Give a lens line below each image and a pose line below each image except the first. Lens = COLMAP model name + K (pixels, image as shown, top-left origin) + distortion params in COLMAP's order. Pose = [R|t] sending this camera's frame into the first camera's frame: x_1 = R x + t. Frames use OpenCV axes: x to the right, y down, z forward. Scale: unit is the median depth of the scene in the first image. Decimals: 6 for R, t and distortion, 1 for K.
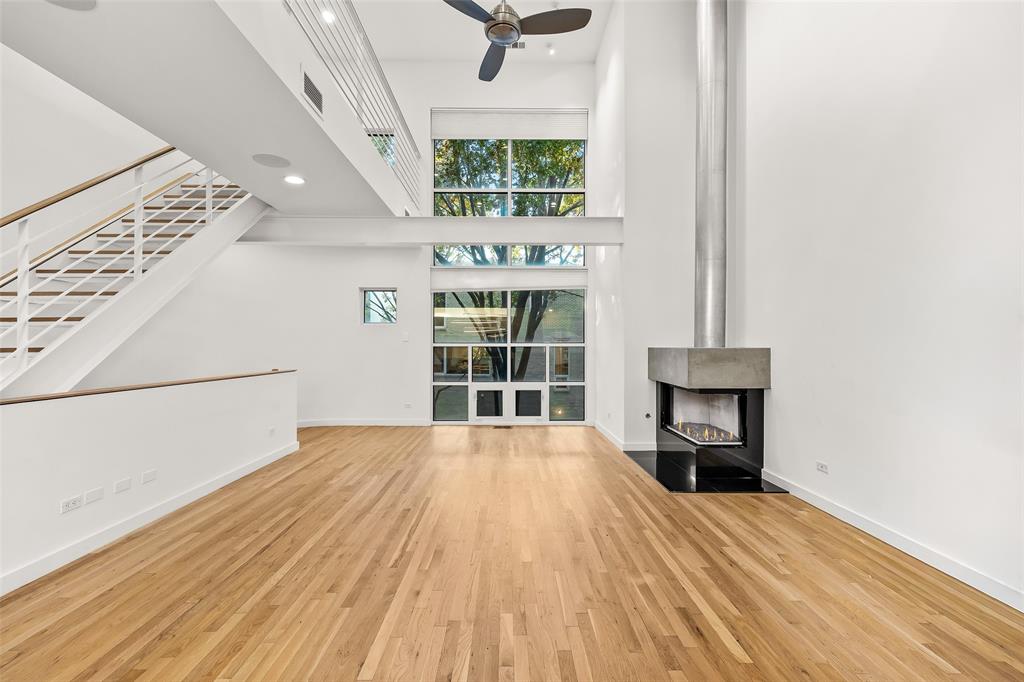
lens RADIAL K [[446.3, 0, 512.2], [0, 446.3, 344.5], [0, 0, 1]] dist [-0.002088, 0.000681]
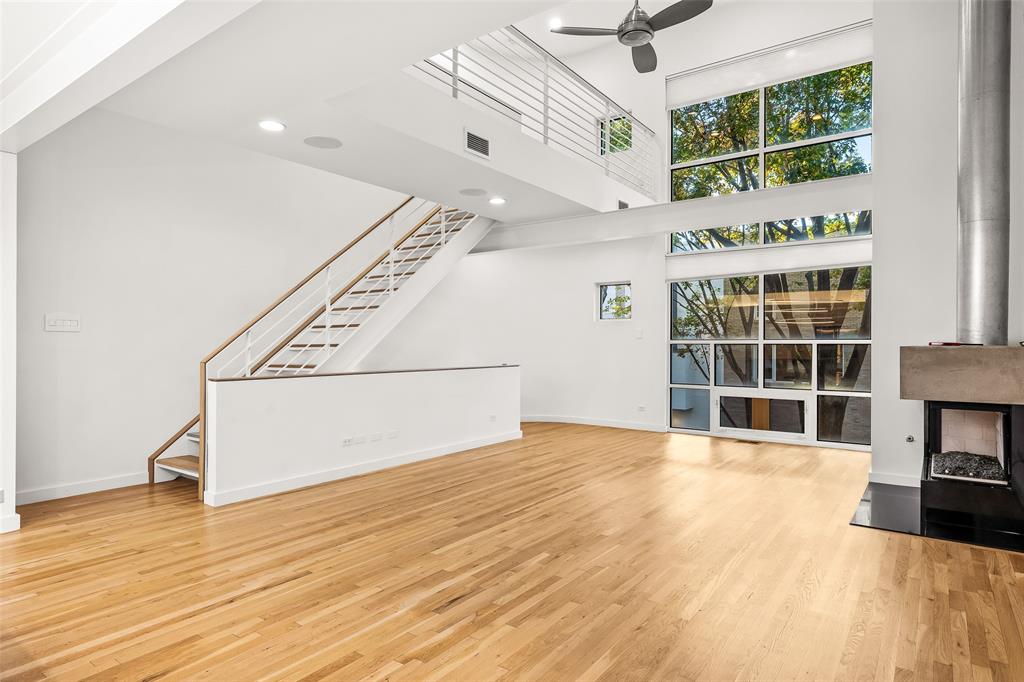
lens RADIAL K [[582.0, 0, 512.3], [0, 582.0, 342.0], [0, 0, 1]] dist [-0.016284, 0.001593]
pose [[0.800899, 0.000076, -0.598800, 0.495937], [0.000654, 0.999999, 0.001001, -0.000825], [0.598799, -0.001193, 0.800898, -0.212659]]
